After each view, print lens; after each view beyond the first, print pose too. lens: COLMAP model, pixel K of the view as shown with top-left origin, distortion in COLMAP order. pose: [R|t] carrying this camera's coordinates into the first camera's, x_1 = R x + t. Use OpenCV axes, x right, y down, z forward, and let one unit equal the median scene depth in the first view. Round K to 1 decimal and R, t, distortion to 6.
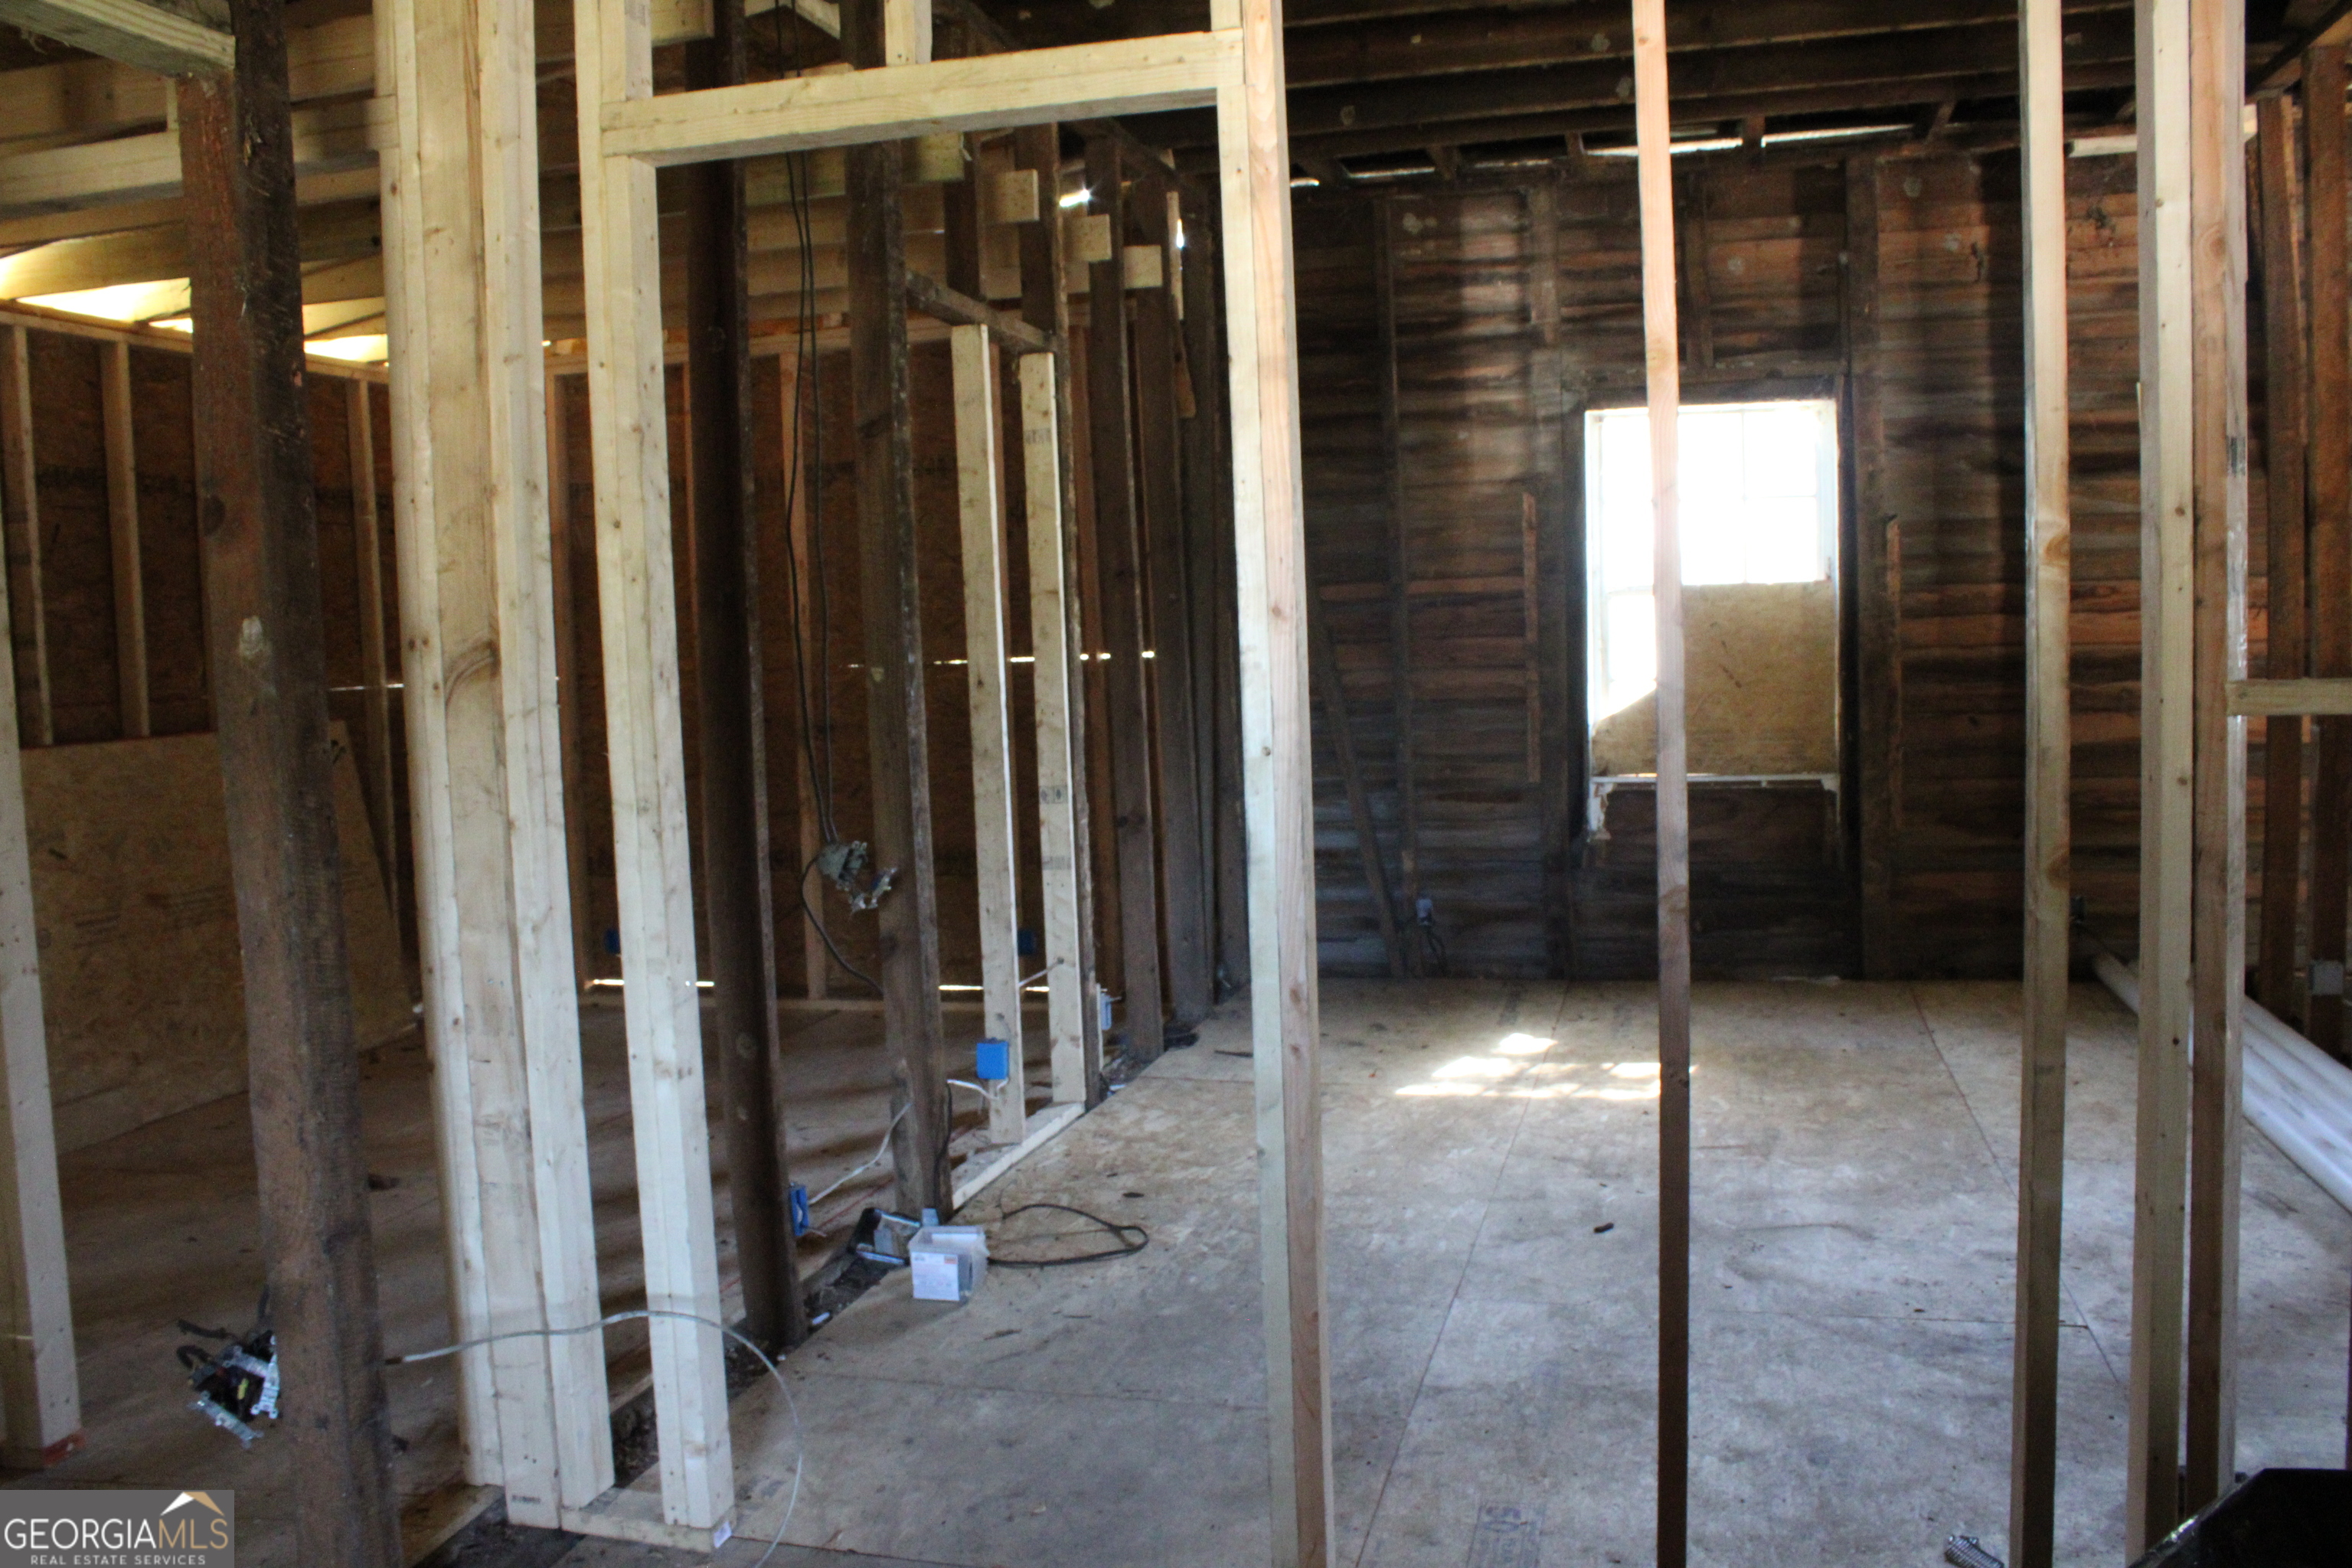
lens RADIAL K [[1903.7, 0, 1176.0], [0, 1903.7, 784.0], [0, 0, 1]] dist [-0.147871, 0.095334]
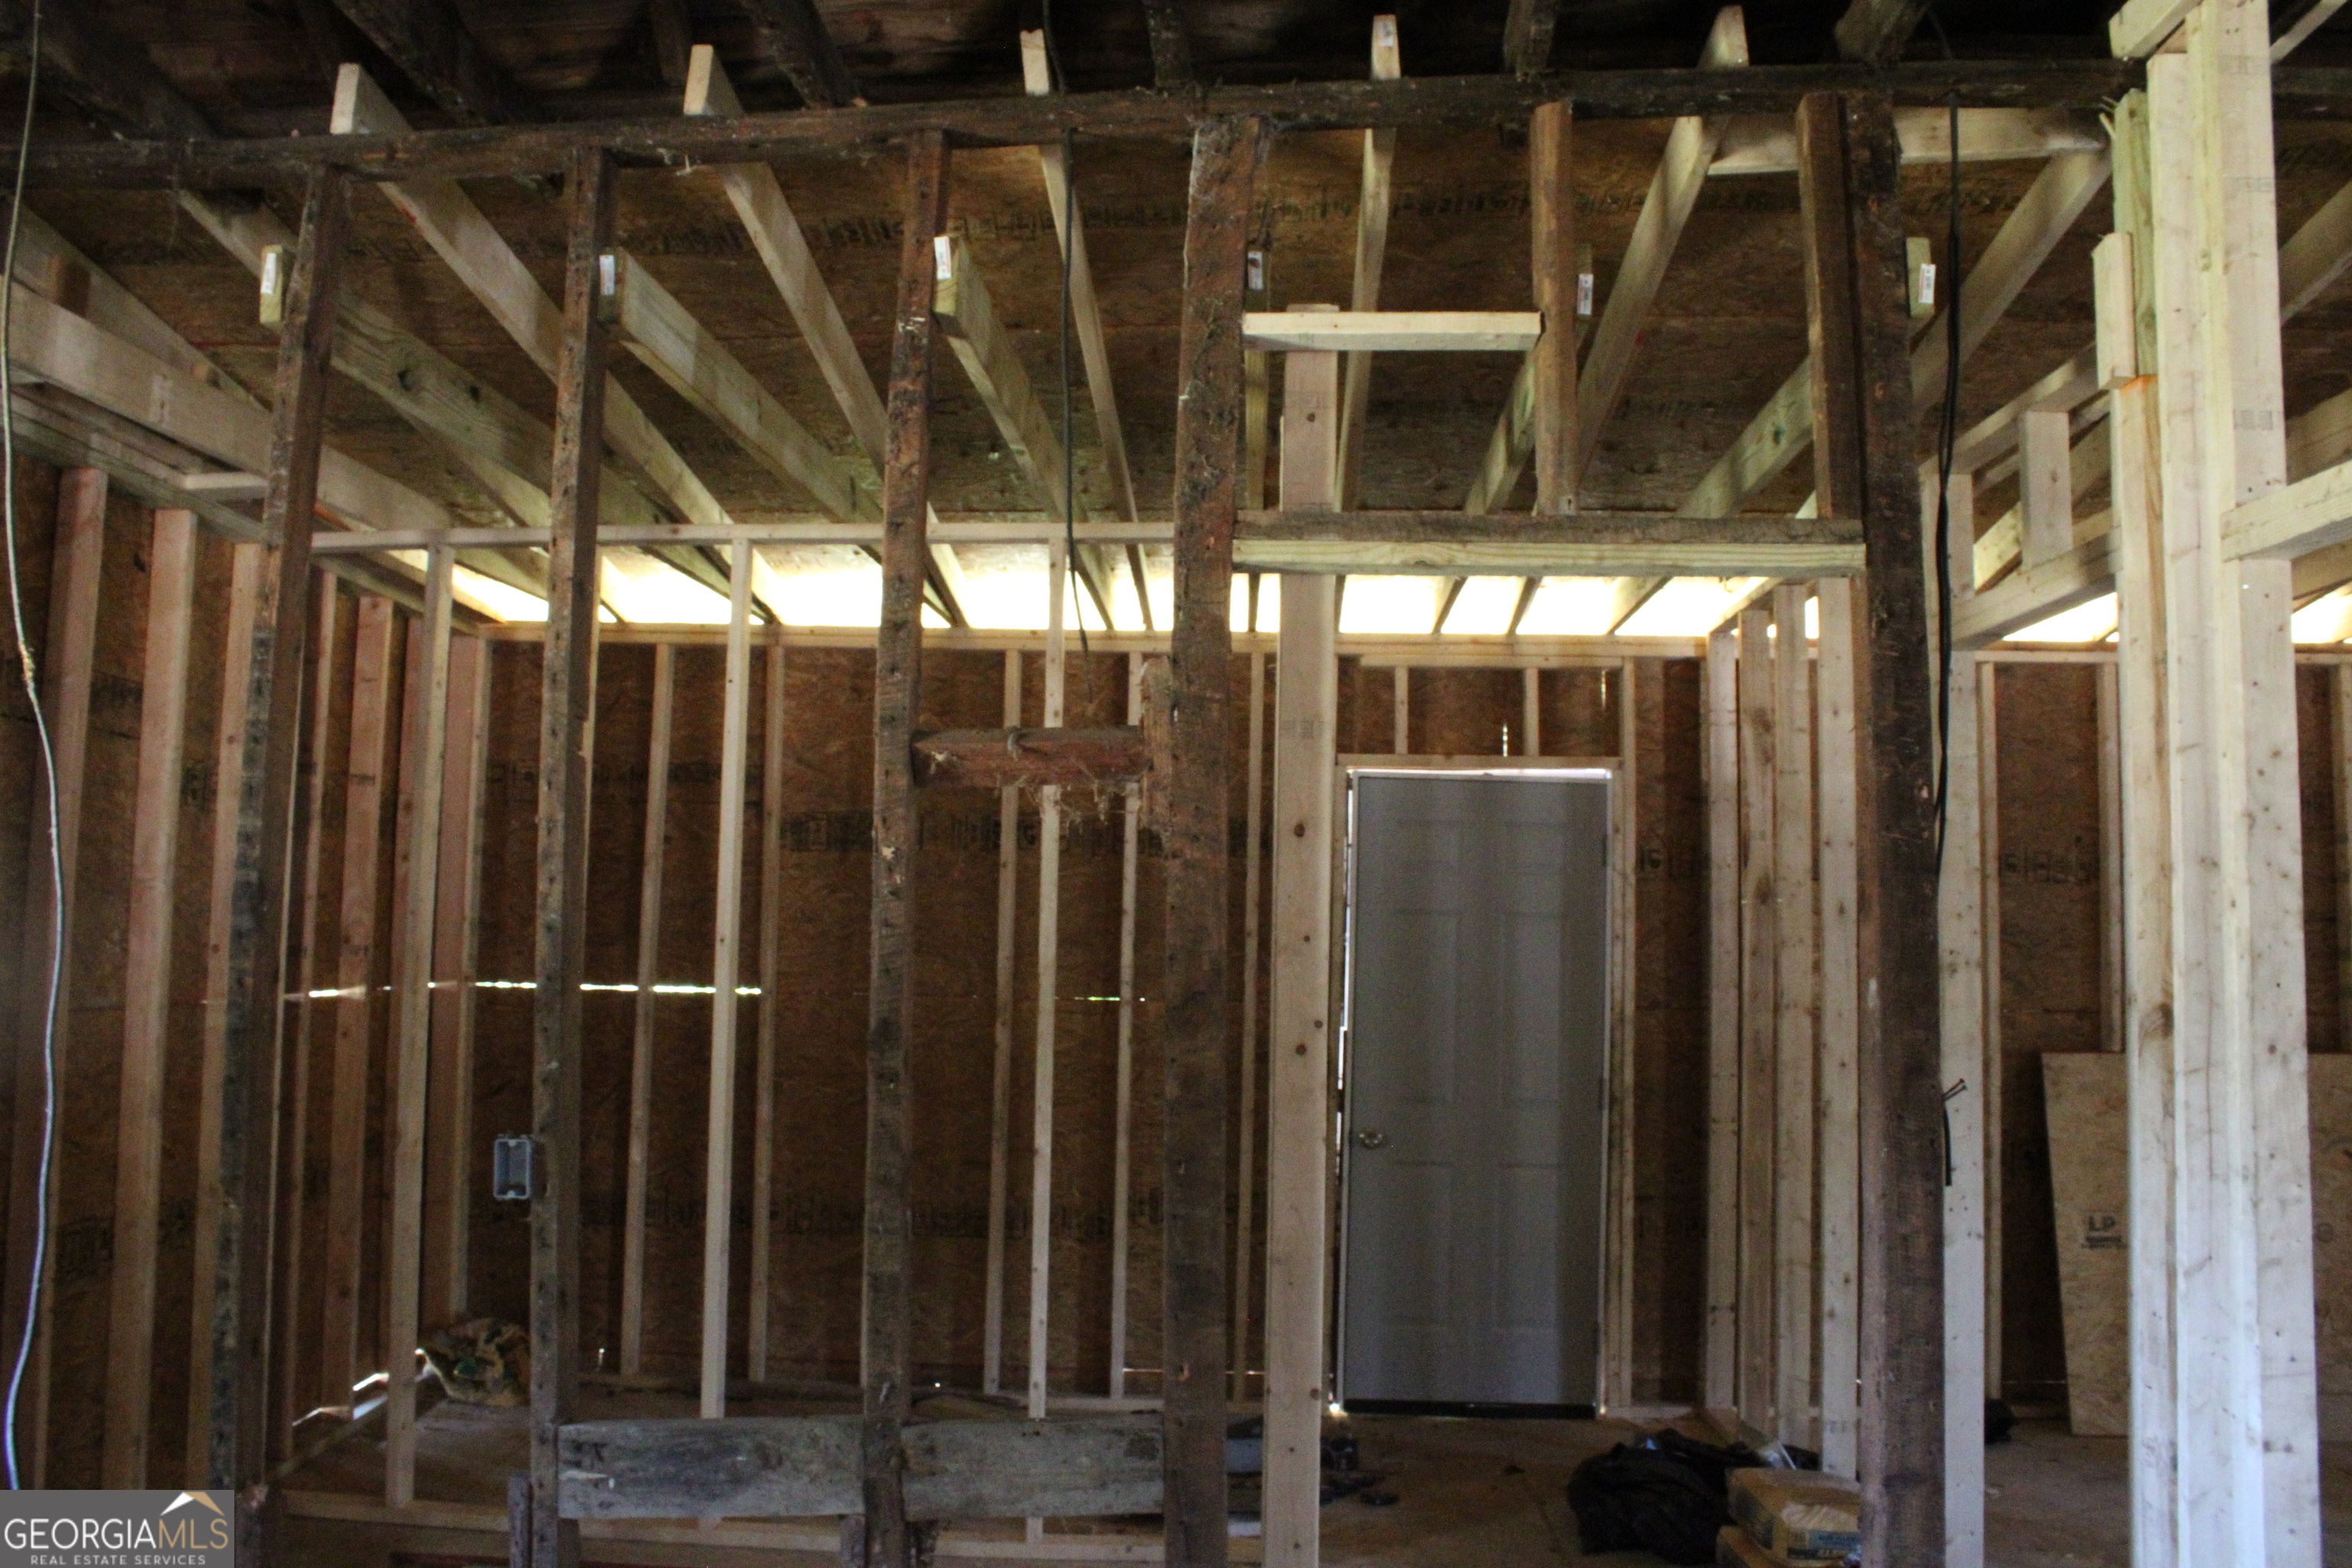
lens RADIAL K [[1903.7, 0, 1176.0], [0, 1903.7, 784.0], [0, 0, 1]] dist [-0.147871, 0.095334]
pose [[0.216107, -0.043022, -0.975421, 0.662368], [-0.104843, 0.992230, -0.066991, -0.082973], [0.970724, 0.116743, 0.209917, 0.218486]]
